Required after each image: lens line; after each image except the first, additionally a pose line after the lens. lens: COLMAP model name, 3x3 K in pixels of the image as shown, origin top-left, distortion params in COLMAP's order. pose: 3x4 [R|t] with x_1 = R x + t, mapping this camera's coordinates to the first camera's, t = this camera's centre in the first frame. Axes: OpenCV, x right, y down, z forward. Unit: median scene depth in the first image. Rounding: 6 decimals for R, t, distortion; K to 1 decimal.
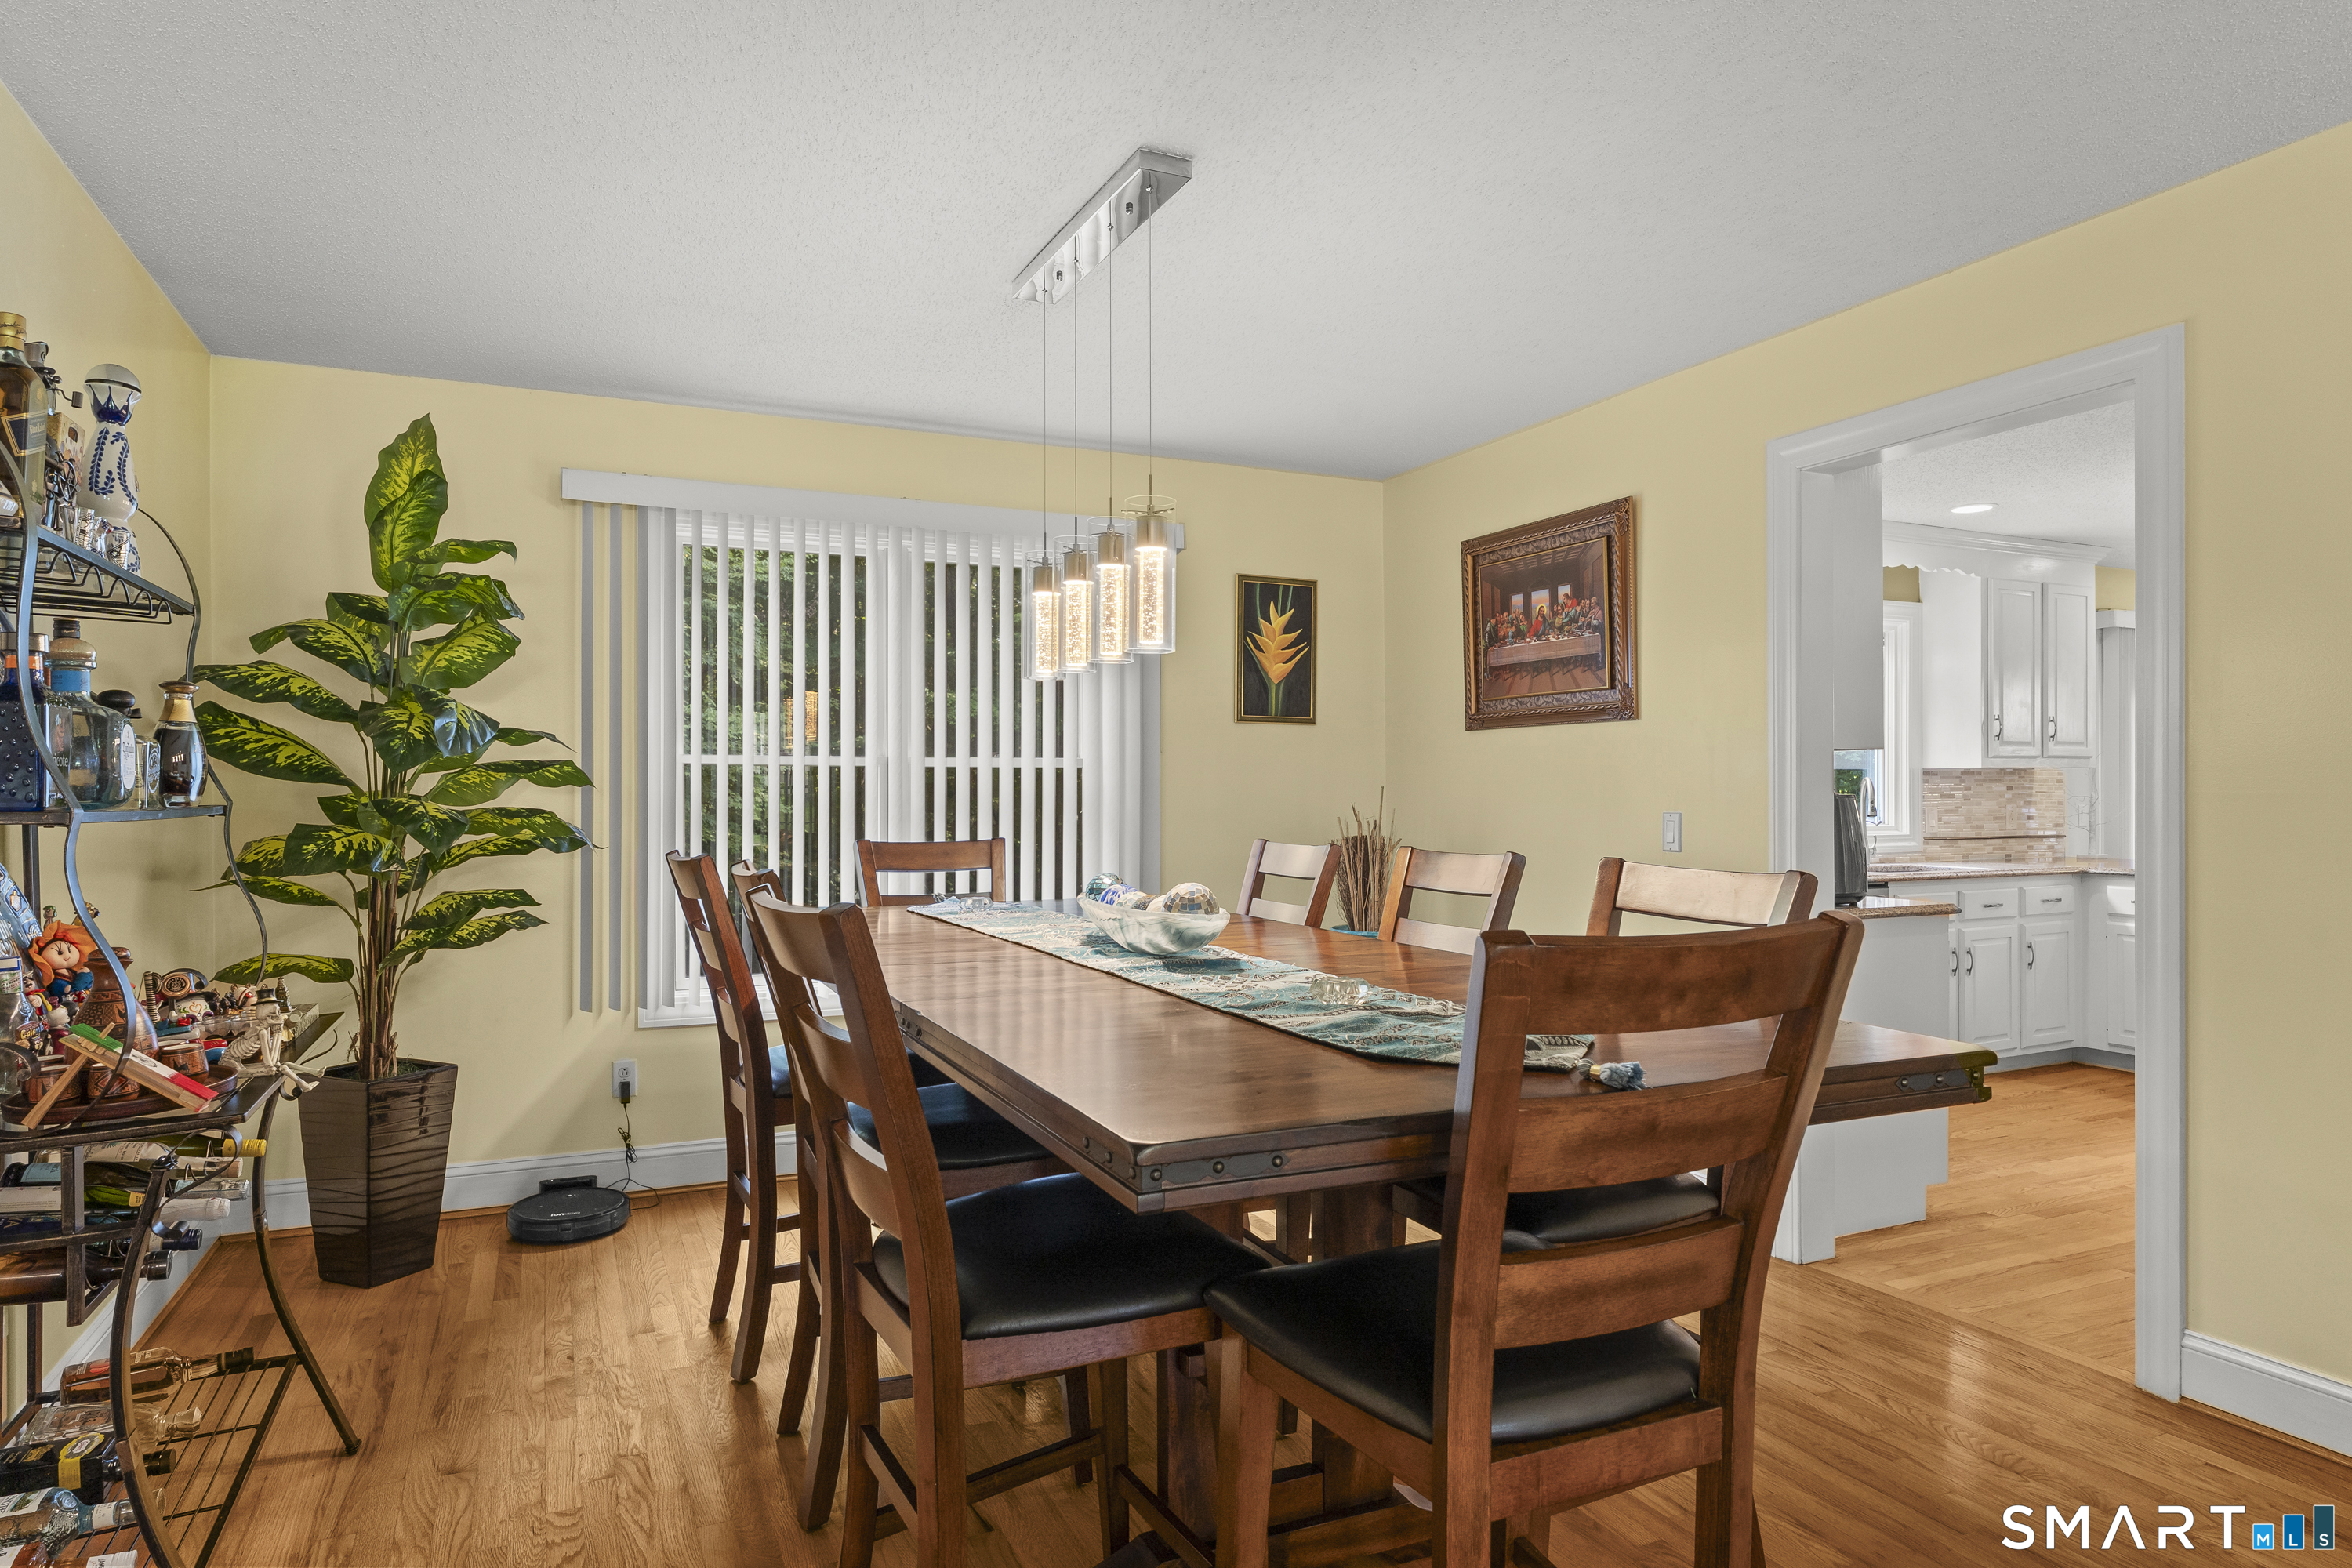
lens RADIAL K [[1407.2, 0, 1186.4], [0, 1407.2, 781.7], [0, 0, 1]] dist [0.021088, 0.001677]
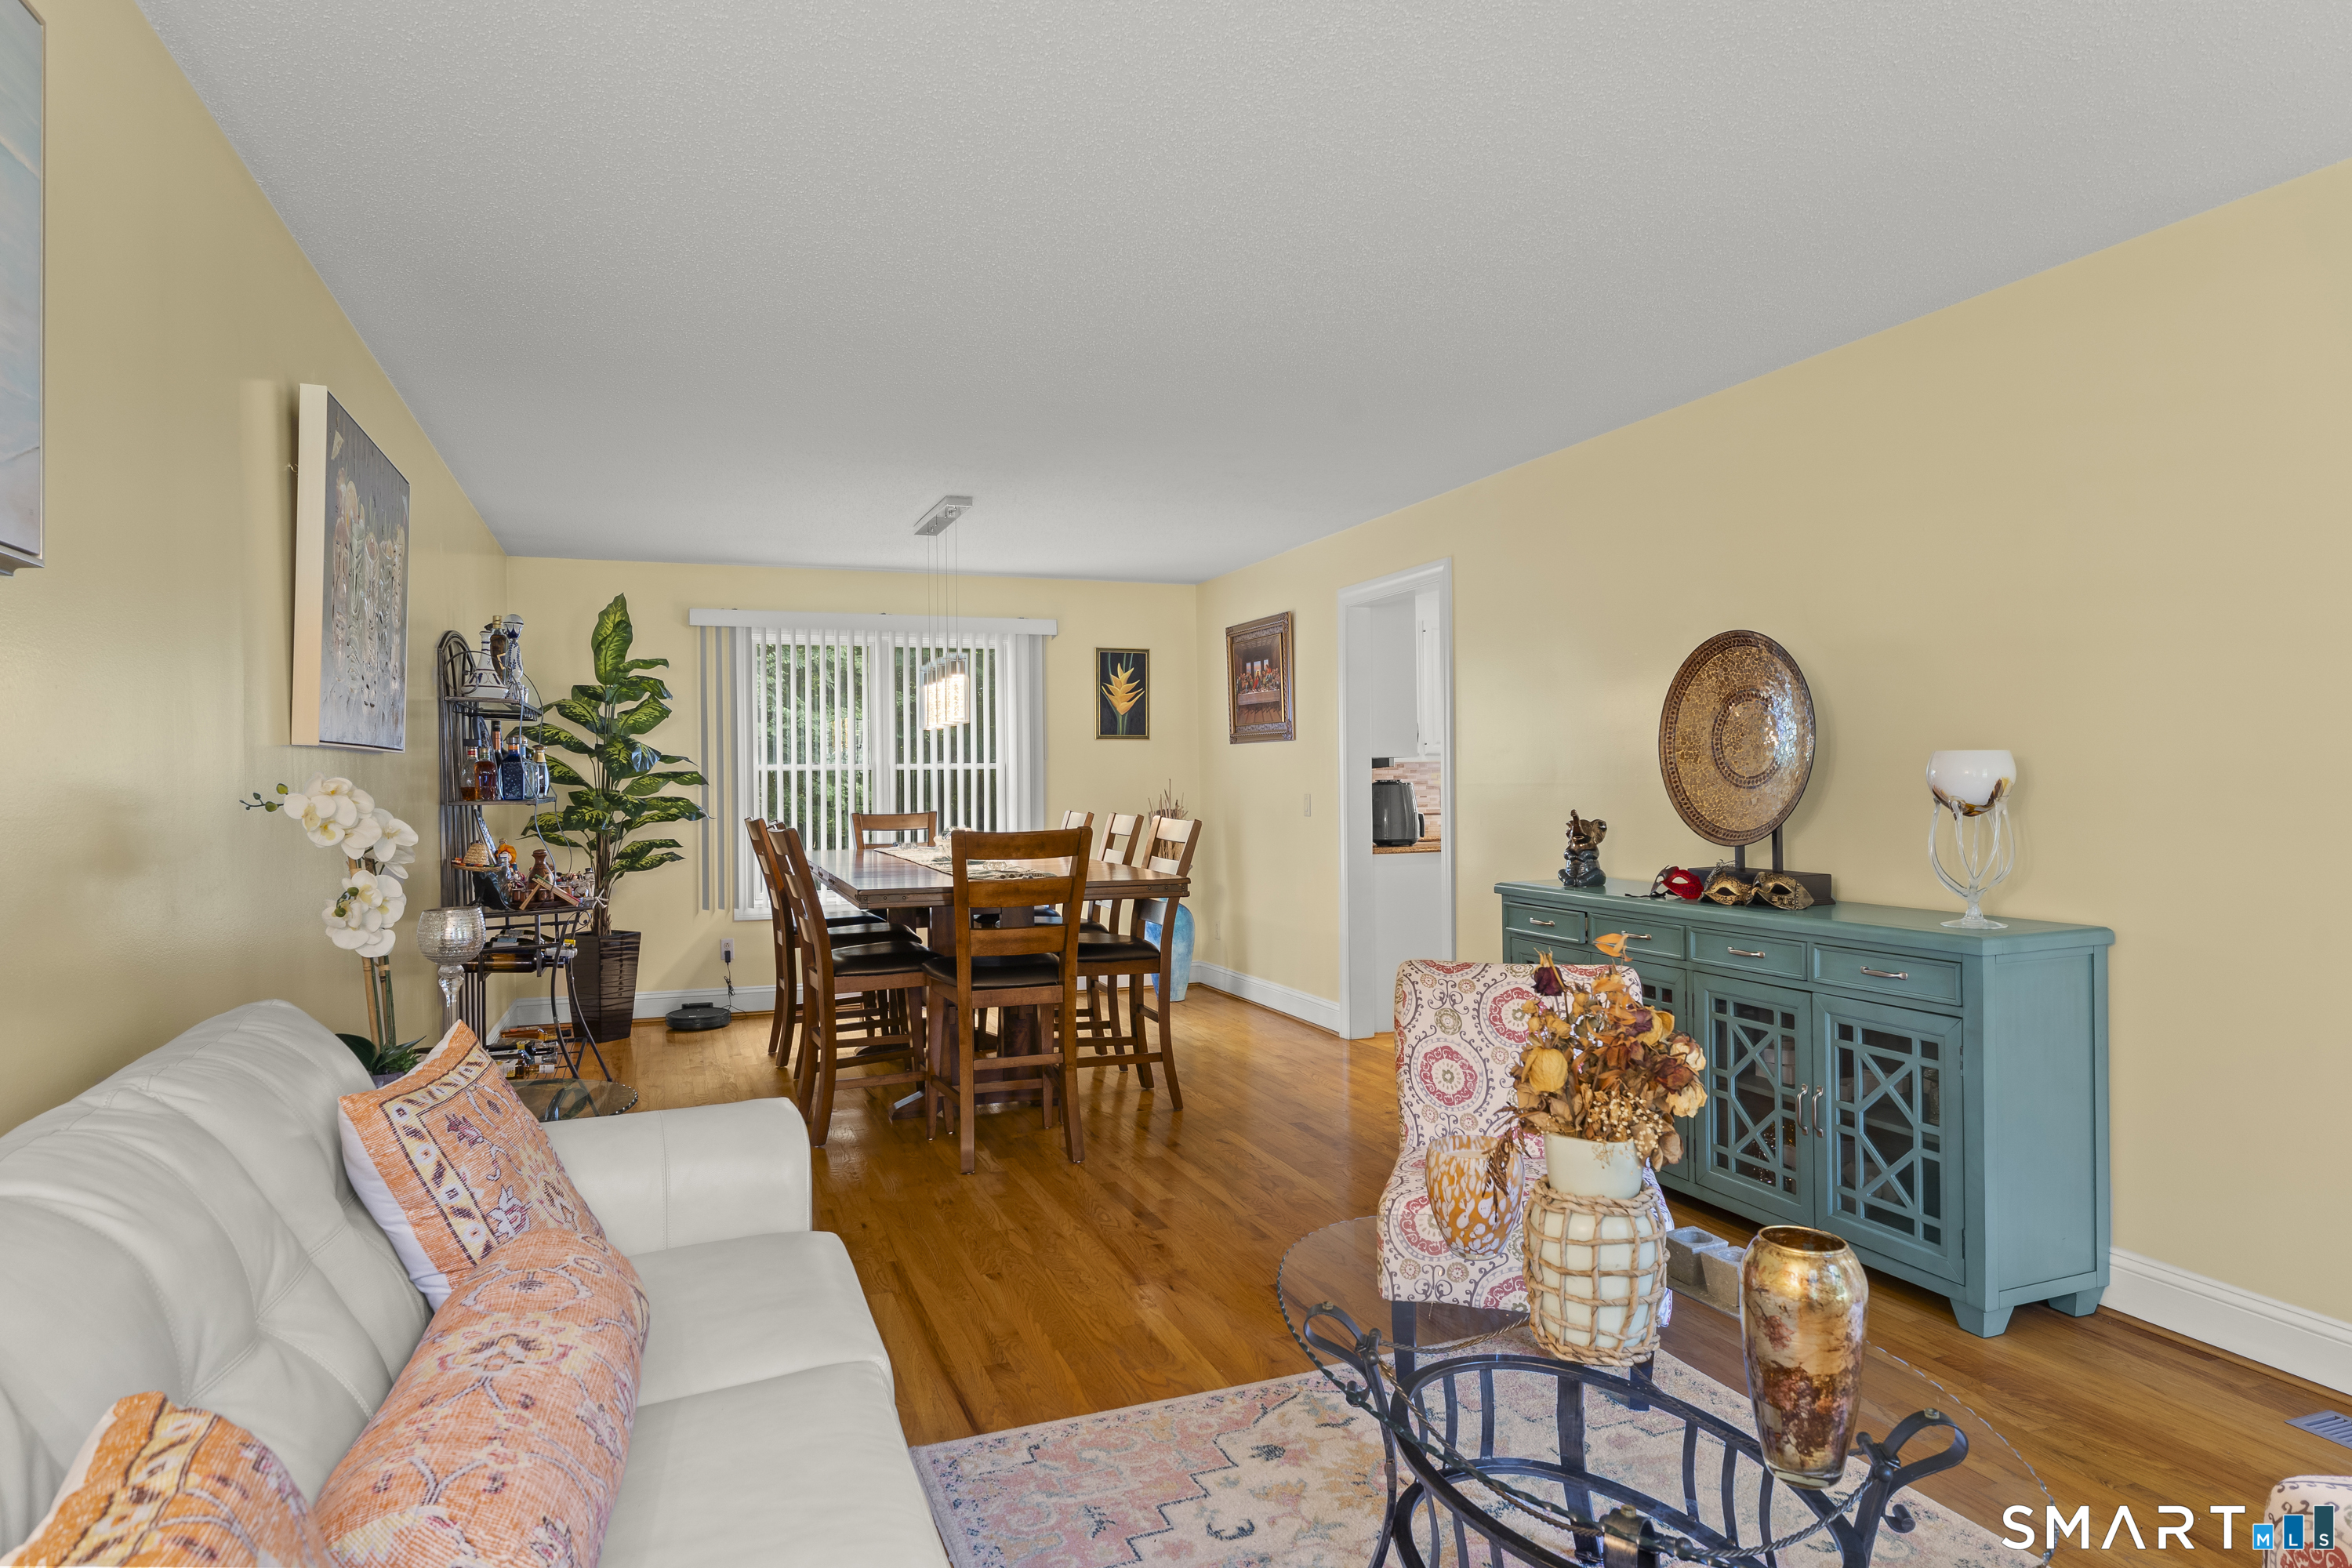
lens RADIAL K [[1407.2, 0, 1170.9], [0, 1407.2, 784.2], [0, 0, 1]] dist [0.021088, 0.001677]
pose [[0.996978, -0.008008, -0.077267, 0.341257], [0.009150, 0.999854, 0.014440, -0.019394], [0.077140, -0.015103, 0.996906, -0.828768]]
